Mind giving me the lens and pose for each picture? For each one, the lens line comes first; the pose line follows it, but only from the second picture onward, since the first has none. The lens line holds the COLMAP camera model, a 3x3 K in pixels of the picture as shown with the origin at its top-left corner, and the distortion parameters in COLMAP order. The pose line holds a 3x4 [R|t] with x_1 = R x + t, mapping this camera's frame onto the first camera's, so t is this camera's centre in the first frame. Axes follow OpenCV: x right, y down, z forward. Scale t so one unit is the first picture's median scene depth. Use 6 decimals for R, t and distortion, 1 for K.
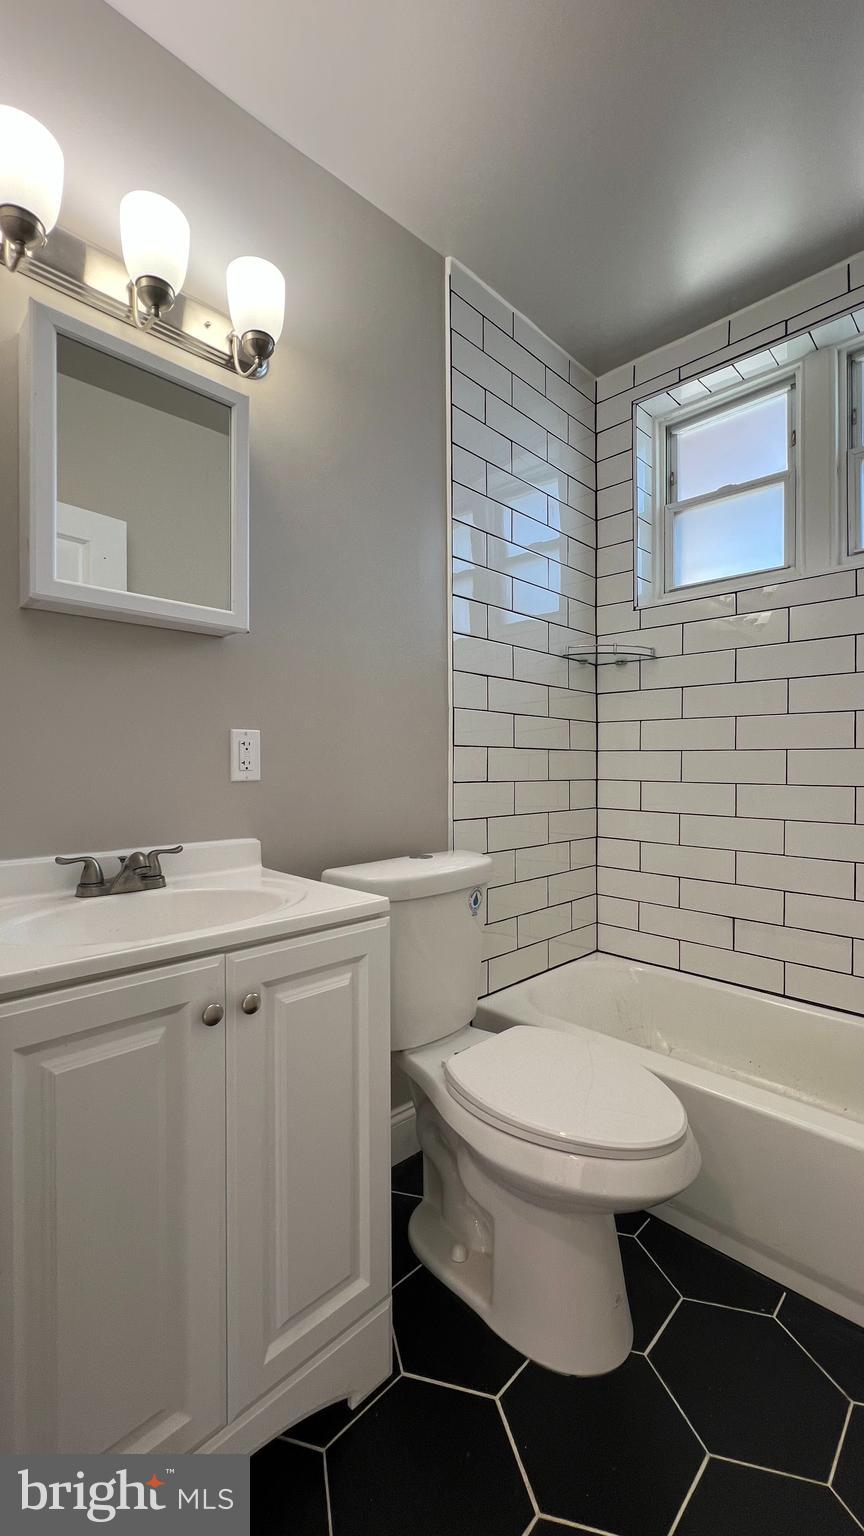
lens RADIAL K [[617.2, 0, 432.0], [0, 617.2, 768.0], [0, 0, 1]] dist [-0.001182, -0.000433]
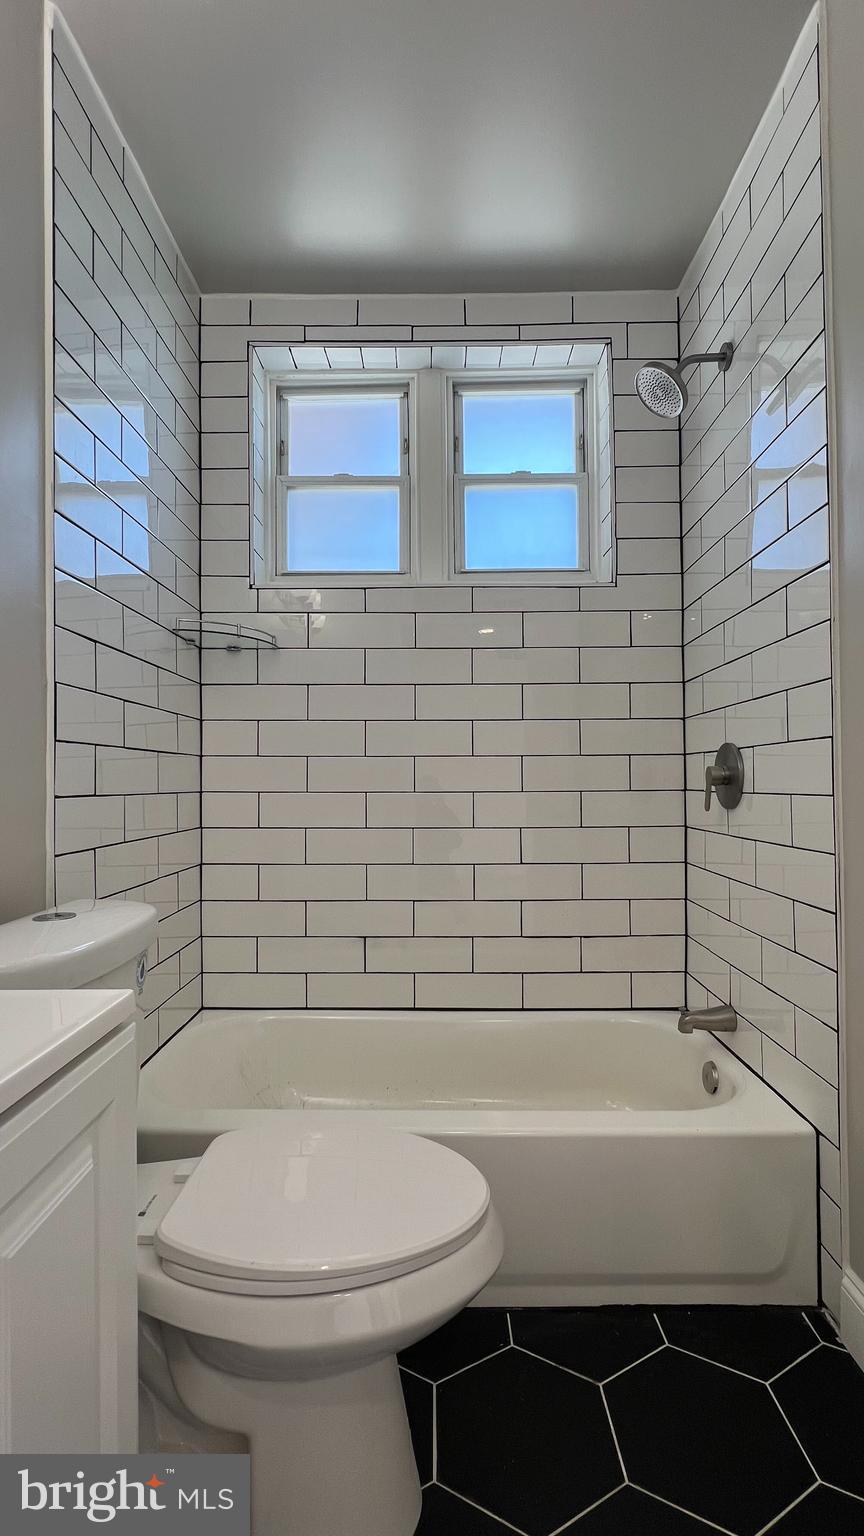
lens RADIAL K [[696.6, 0, 432.0], [0, 696.6, 768.0], [0, 0, 1]] dist [-0.004560, 0.000944]
pose [[0.717440, 0.006390, 0.696591, -0.158827], [0.008973, 0.999790, -0.018413, 0.008032], [-0.696563, 0.019461, 0.717232, 0.162979]]
